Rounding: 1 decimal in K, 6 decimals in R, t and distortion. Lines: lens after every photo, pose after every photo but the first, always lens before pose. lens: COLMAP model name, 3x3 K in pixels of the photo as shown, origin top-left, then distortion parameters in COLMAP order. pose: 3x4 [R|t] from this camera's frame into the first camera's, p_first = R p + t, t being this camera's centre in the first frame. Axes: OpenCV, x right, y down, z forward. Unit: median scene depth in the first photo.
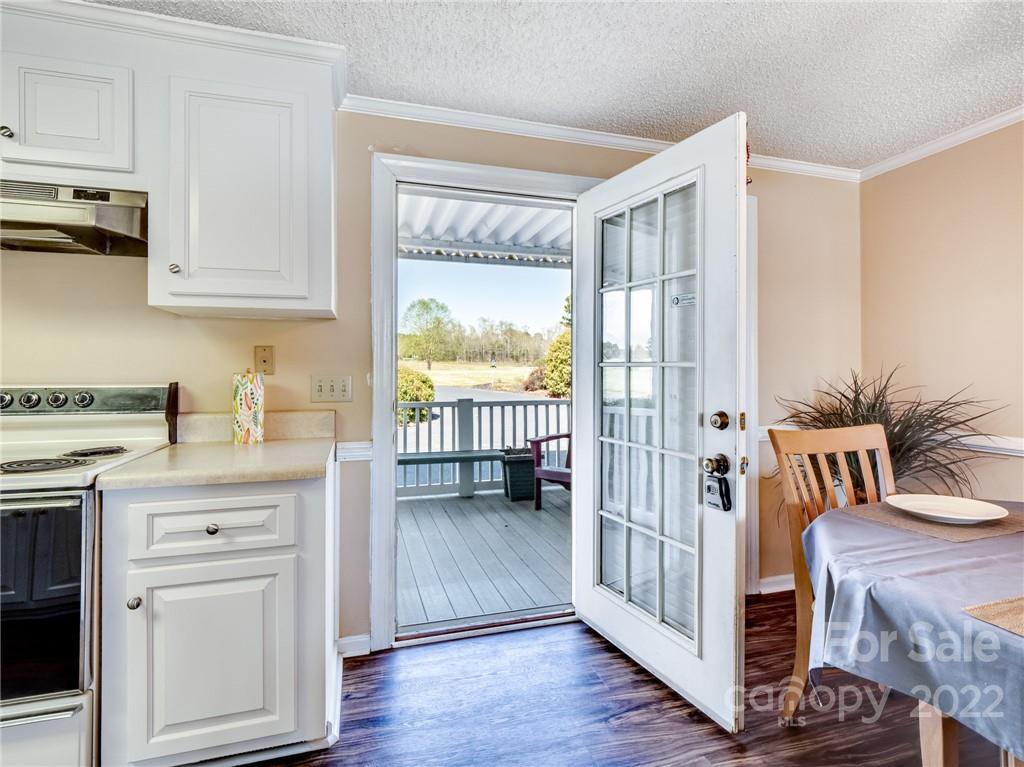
lens RADIAL K [[500.9, 0, 509.8], [0, 500.9, 367.1], [0, 0, 1]] dist [-0.010154, 0.000487]
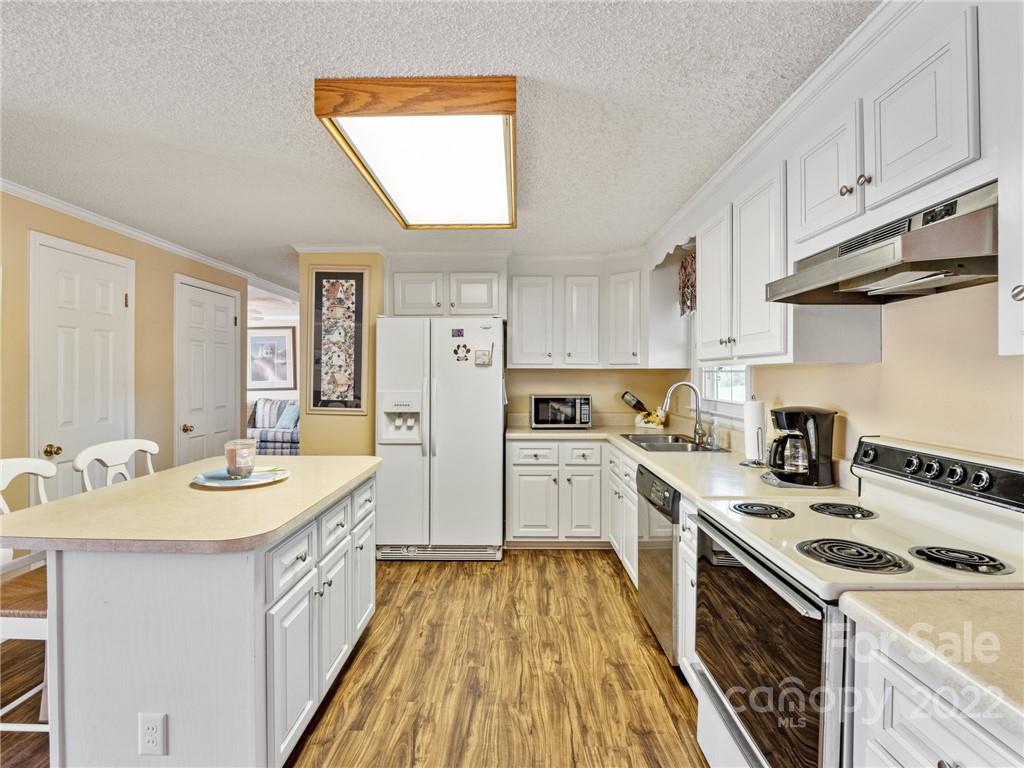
lens RADIAL K [[500.9, 0, 503.8], [0, 500.9, 376.4], [0, 0, 1]] dist [-0.010154, 0.000487]
pose [[-0.301608, 0.002345, -0.953429, 0.066653], [0.003761, 0.999992, 0.001269, -0.100607], [0.953425, -0.003203, -0.301614, 0.579541]]
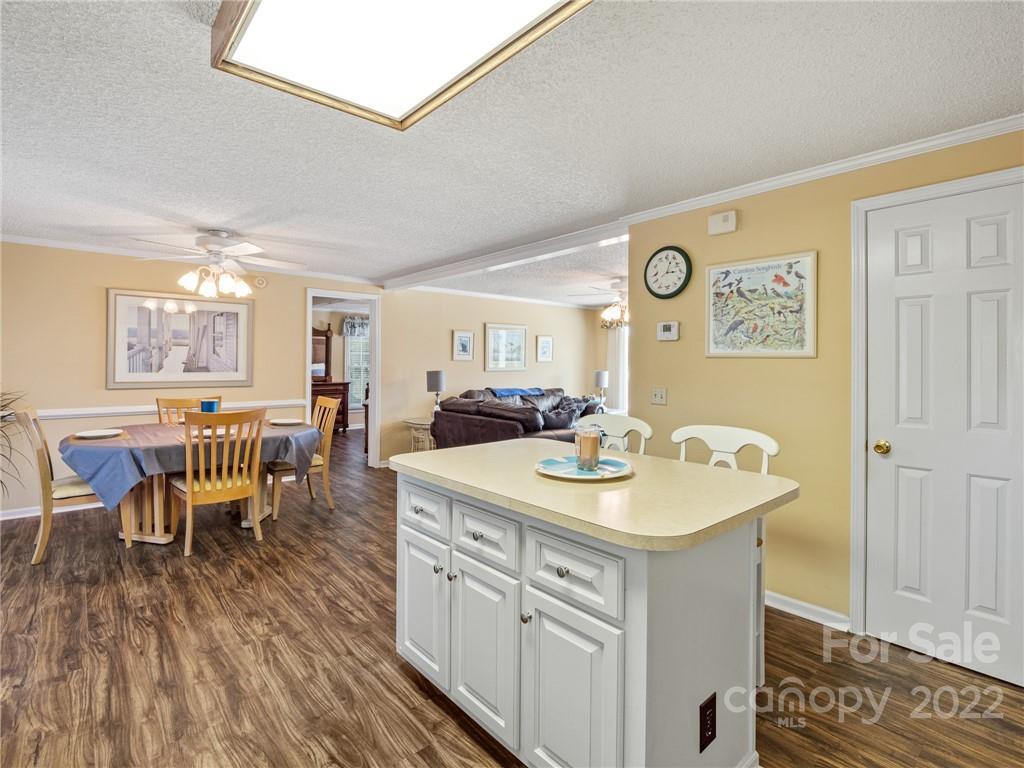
lens RADIAL K [[500.9, 0, 519.2], [0, 500.9, 355.3], [0, 0, 1]] dist [-0.010154, 0.000487]
pose [[-0.437858, 0.009141, 0.898998, -1.969023], [-0.010560, 0.999827, -0.015309, -0.077304], [-0.898982, -0.016197, -0.437686, 0.179749]]
